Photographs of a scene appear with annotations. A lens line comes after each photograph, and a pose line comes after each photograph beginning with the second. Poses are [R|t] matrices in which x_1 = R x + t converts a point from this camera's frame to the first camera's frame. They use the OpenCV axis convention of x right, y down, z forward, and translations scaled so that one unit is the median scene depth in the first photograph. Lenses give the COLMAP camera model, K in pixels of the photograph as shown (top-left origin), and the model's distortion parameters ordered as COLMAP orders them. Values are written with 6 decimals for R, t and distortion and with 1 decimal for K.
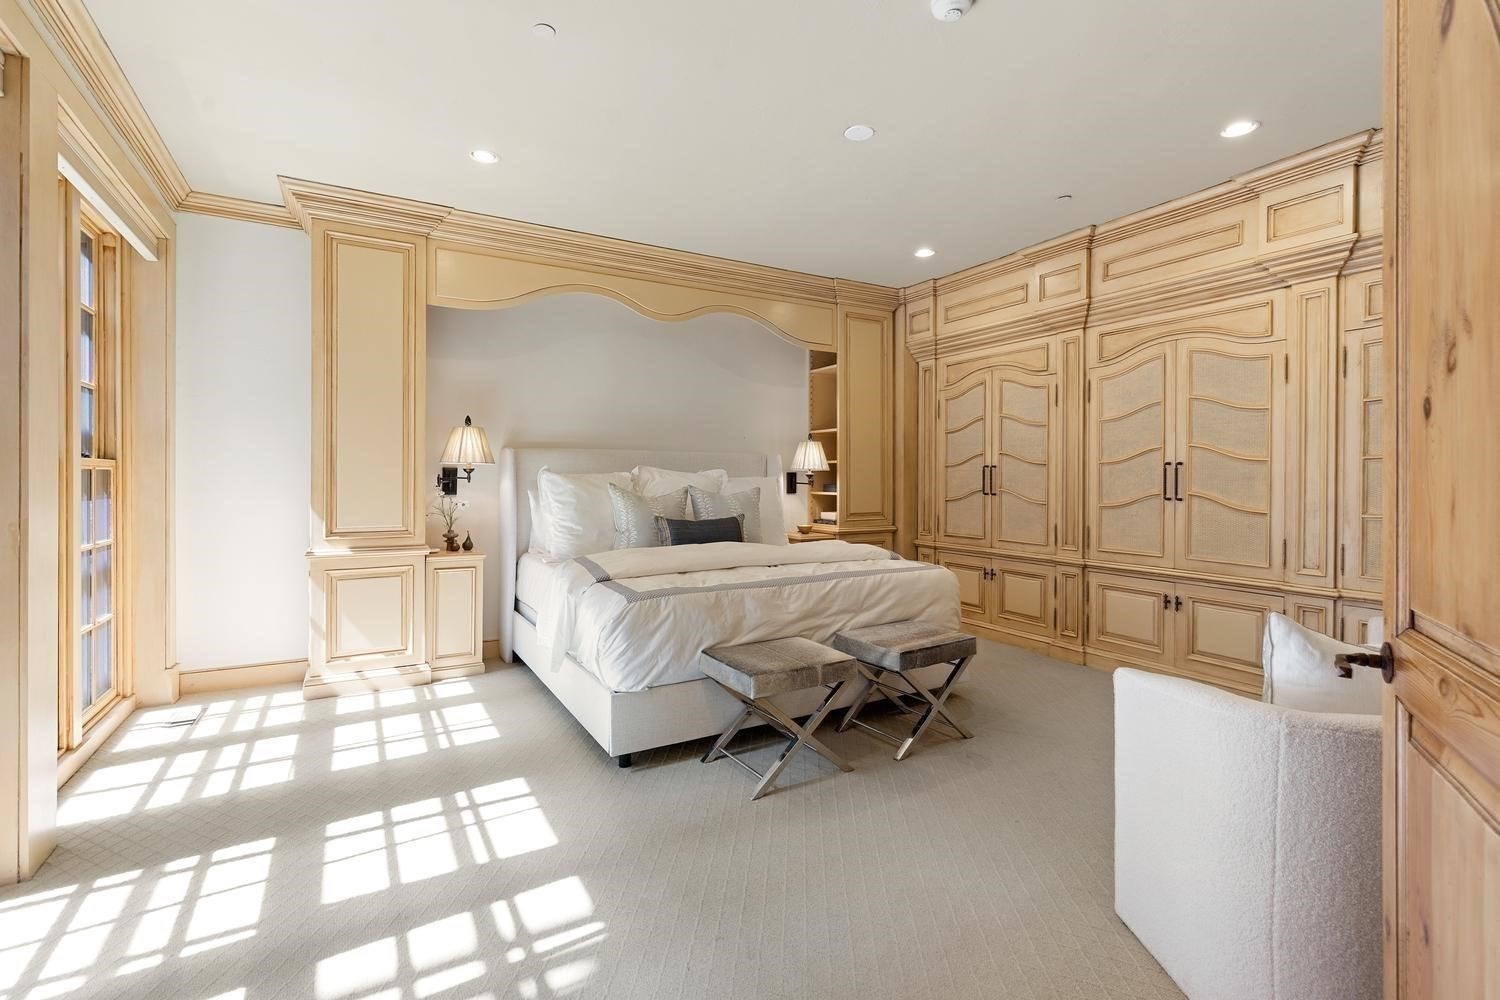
lens RADIAL K [[675.9, 0, 739.7], [0, 675.9, 475.8], [0, 0, 1]] dist [0.012170, -0.000653]
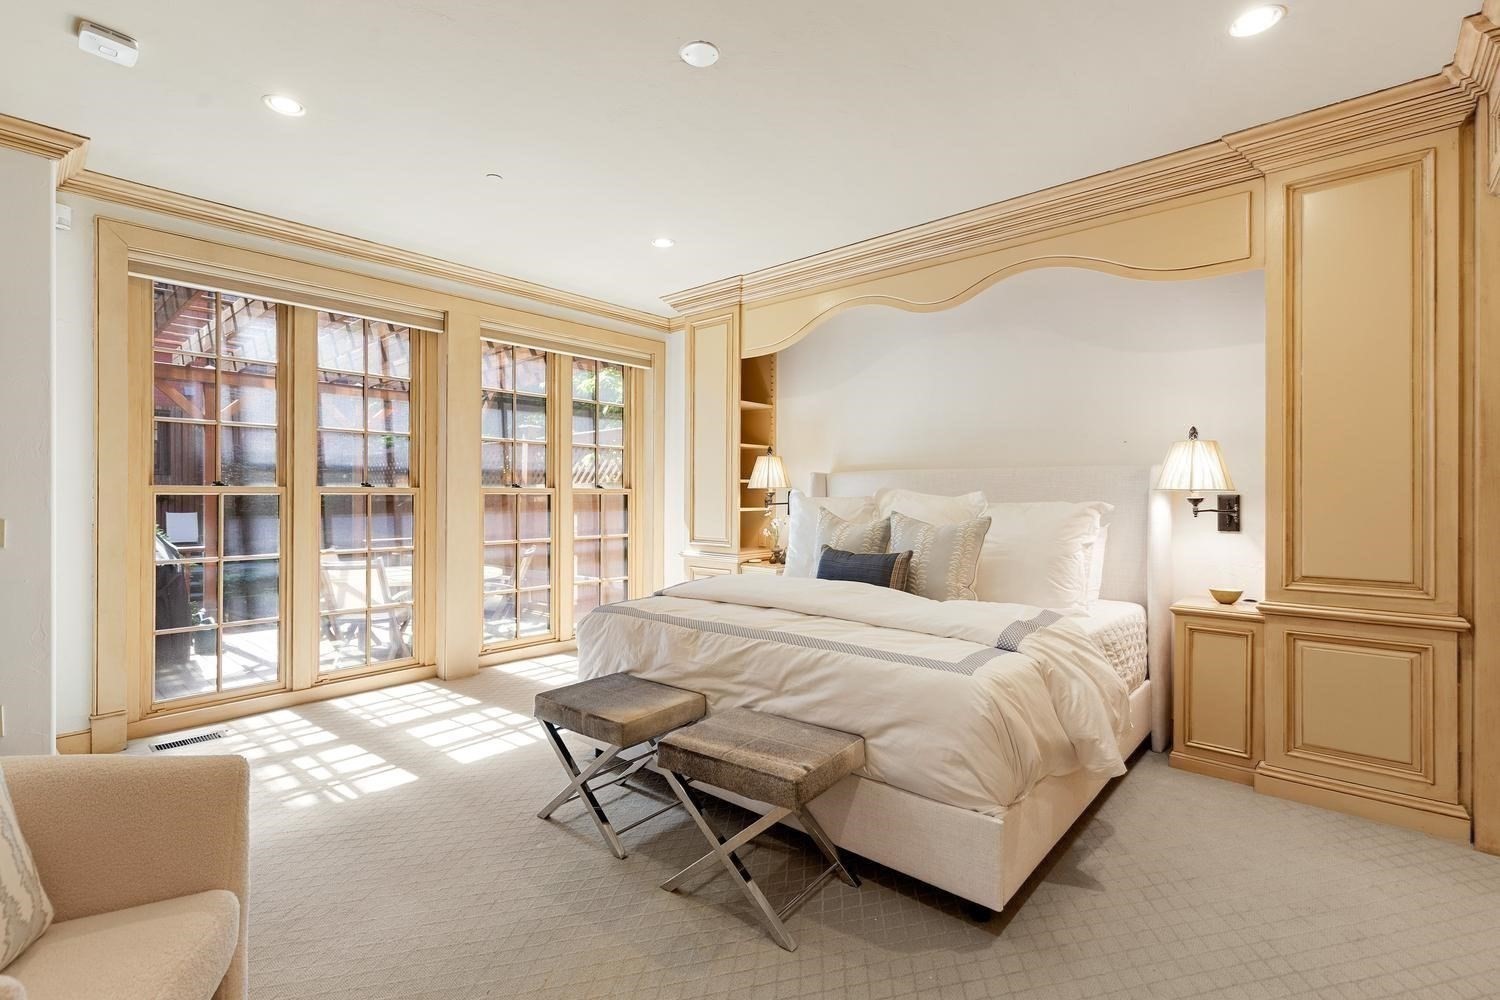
lens RADIAL K [[675.9, 0, 750.8], [0, 675.9, 499.9], [0, 0, 1]] dist [0.012170, -0.000653]
pose [[0.340355, 0.005815, -0.940279, 0.888328], [-0.001126, 0.999983, 0.005777, -0.006958], [0.940296, -0.000907, 0.340355, 0.770651]]
